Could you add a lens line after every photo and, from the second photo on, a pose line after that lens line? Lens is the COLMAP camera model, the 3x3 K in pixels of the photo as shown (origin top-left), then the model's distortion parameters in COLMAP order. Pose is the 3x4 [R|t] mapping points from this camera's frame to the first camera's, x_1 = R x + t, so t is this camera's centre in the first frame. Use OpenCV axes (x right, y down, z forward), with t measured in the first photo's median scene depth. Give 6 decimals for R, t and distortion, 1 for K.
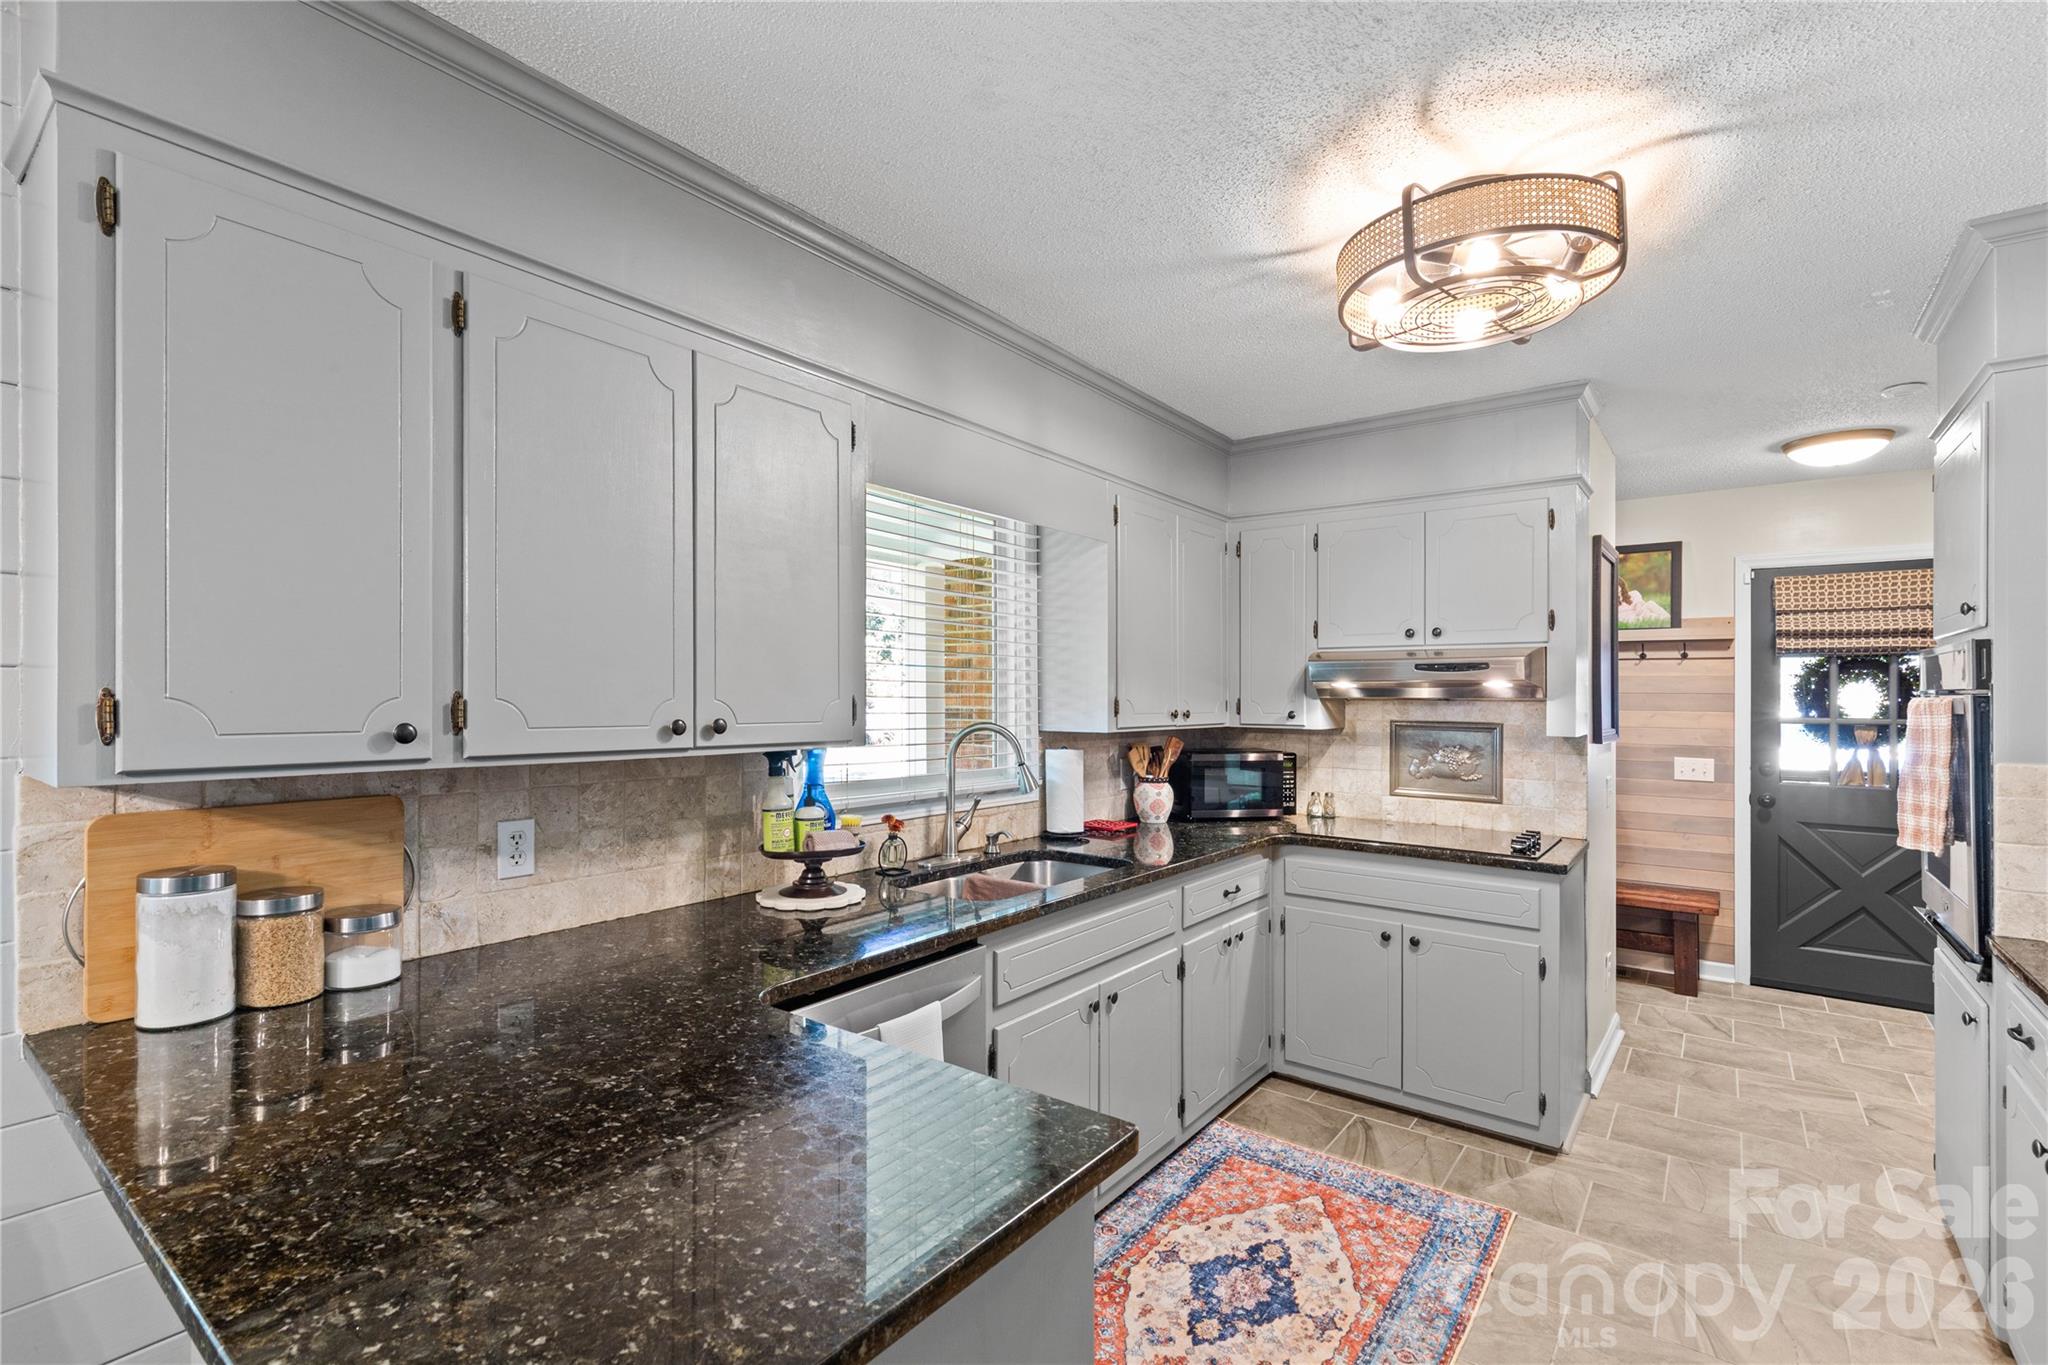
lens RADIAL K [[930.1, 0, 1015.0], [0, 930.1, 695.7], [0, 0, 1]] dist [0.009871, -0.001351]
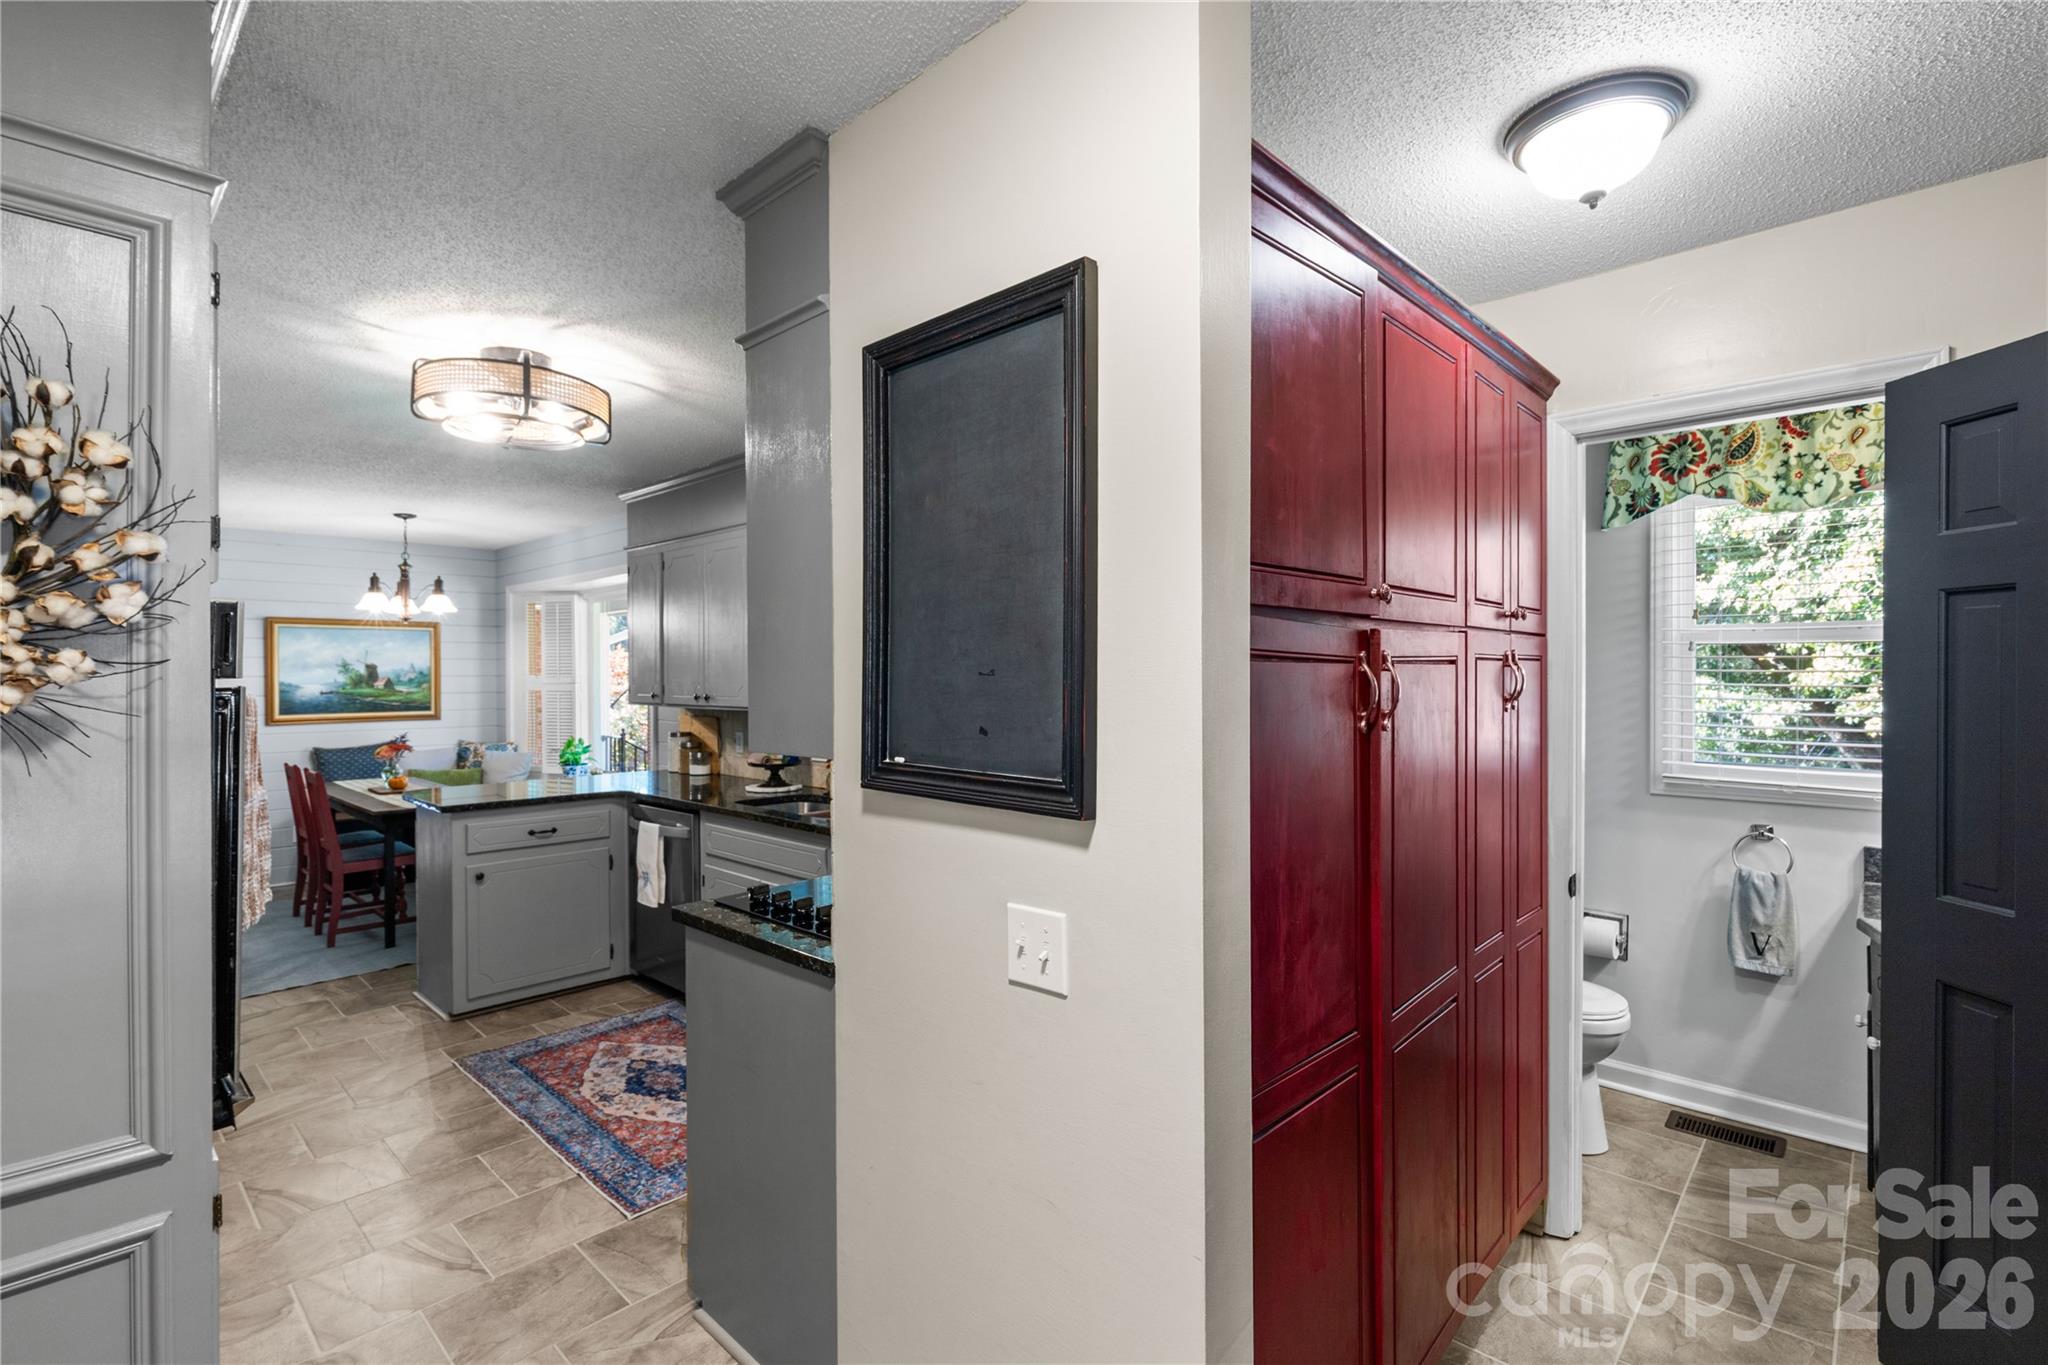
lens RADIAL K [[930.1, 0, 1012.6], [0, 930.1, 681.6], [0, 0, 1]] dist [0.009871, -0.001351]
pose [[-0.107875, 0.001625, -0.994163, 1.103870], [0.003514, 0.999993, 0.001253, -0.004295], [0.994158, -0.003358, -0.107880, 1.137496]]
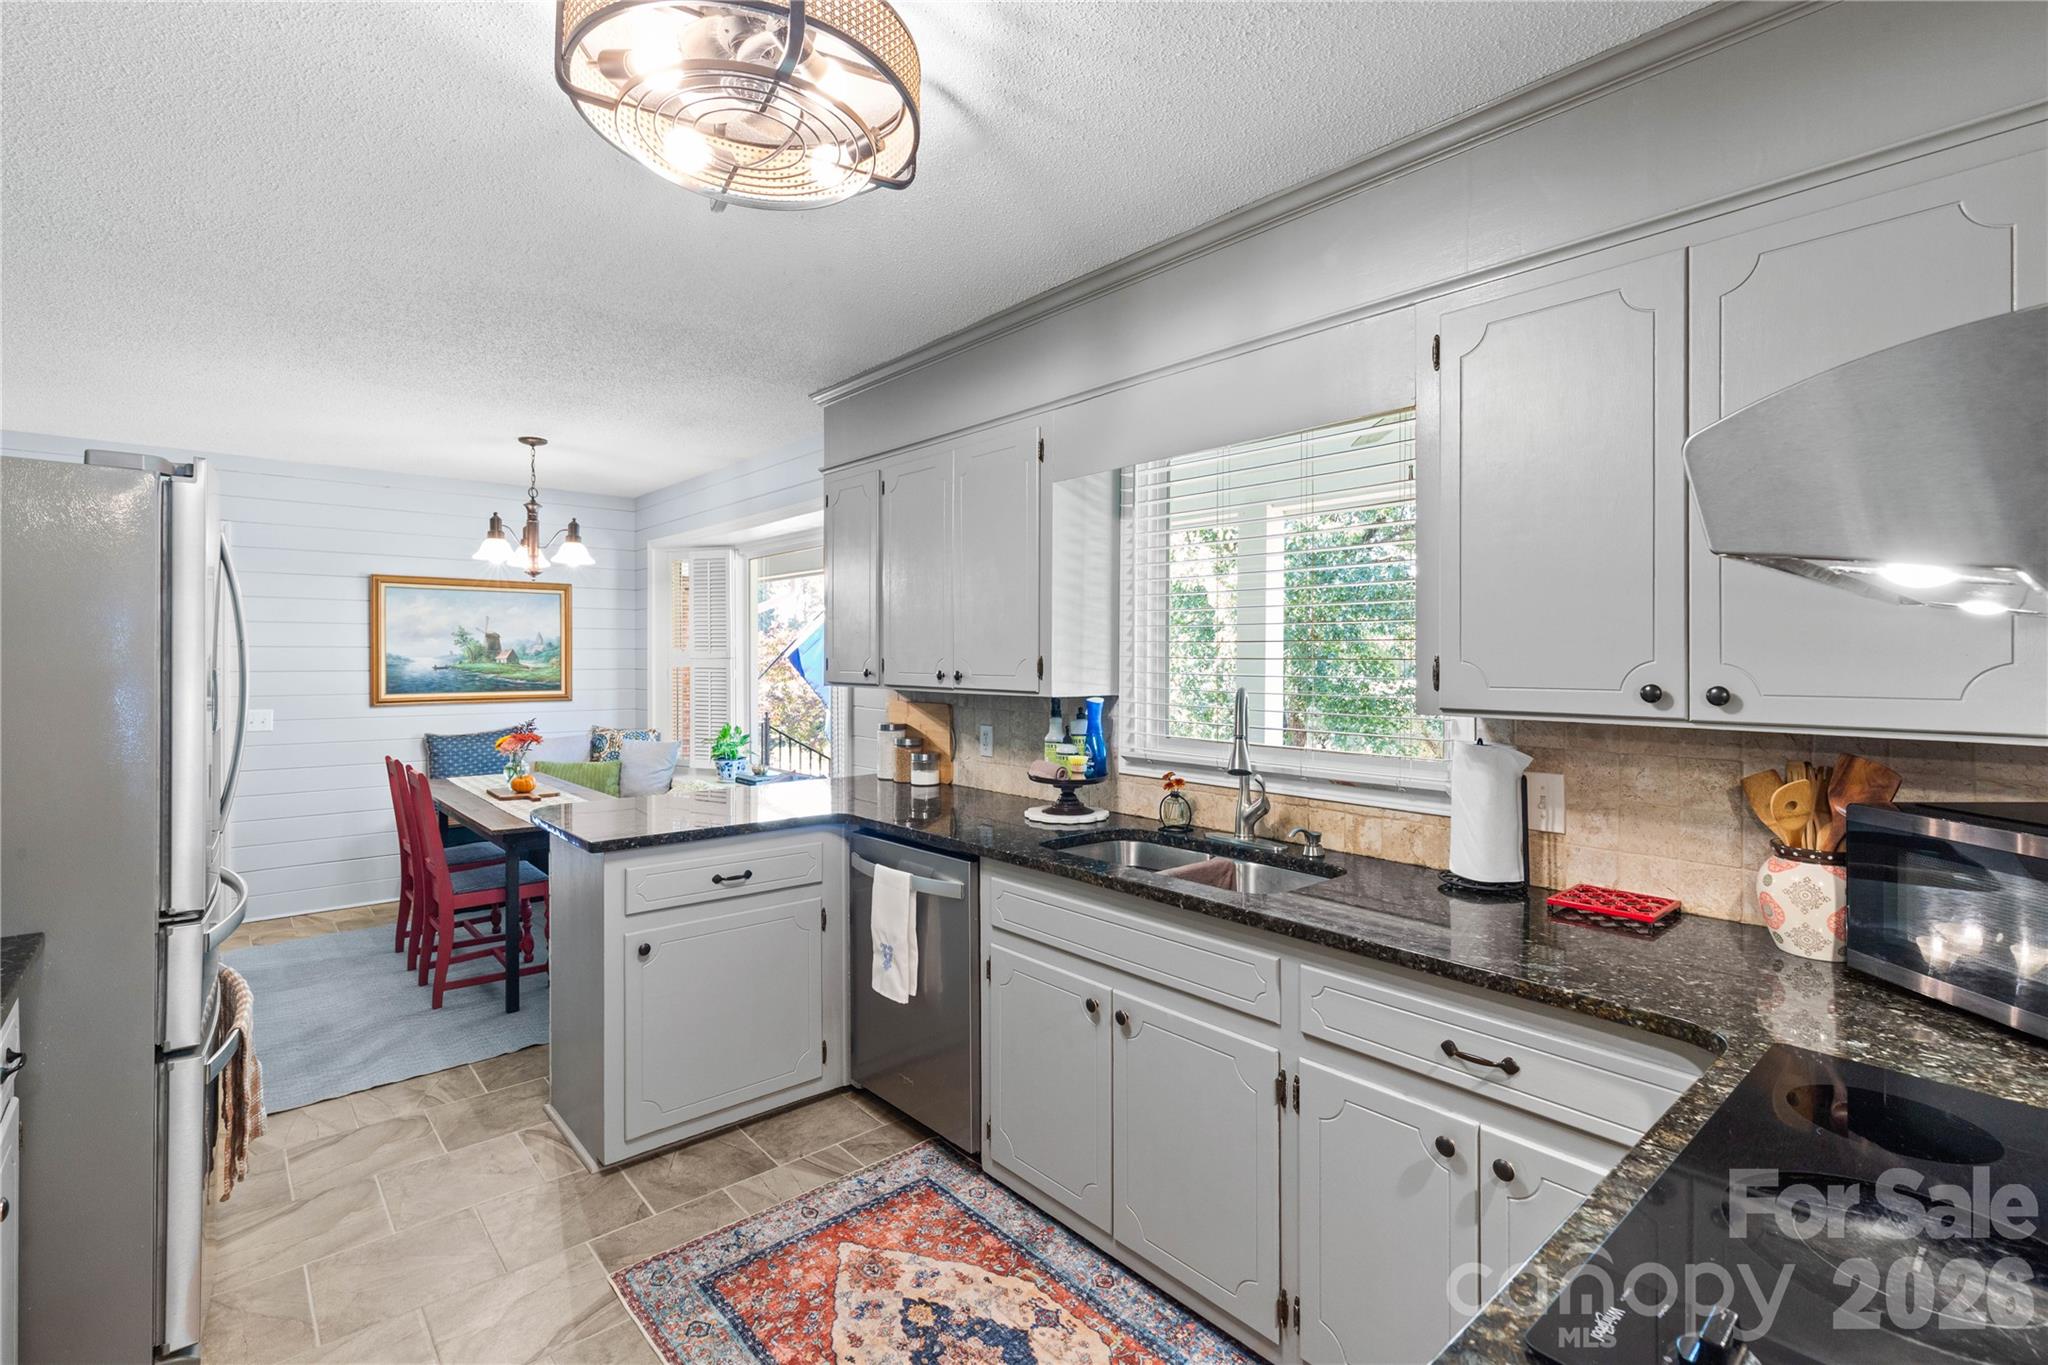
lens RADIAL K [[930.1, 0, 1026.8], [0, 930.1, 667.6], [0, 0, 1]] dist [0.009871, -0.001351]
pose [[-0.192834, 0.004373, -0.981222, 0.691412], [-0.002690, 0.999984, 0.004986, 0.005789], [0.981228, 0.003601, -0.192819, 0.794003]]
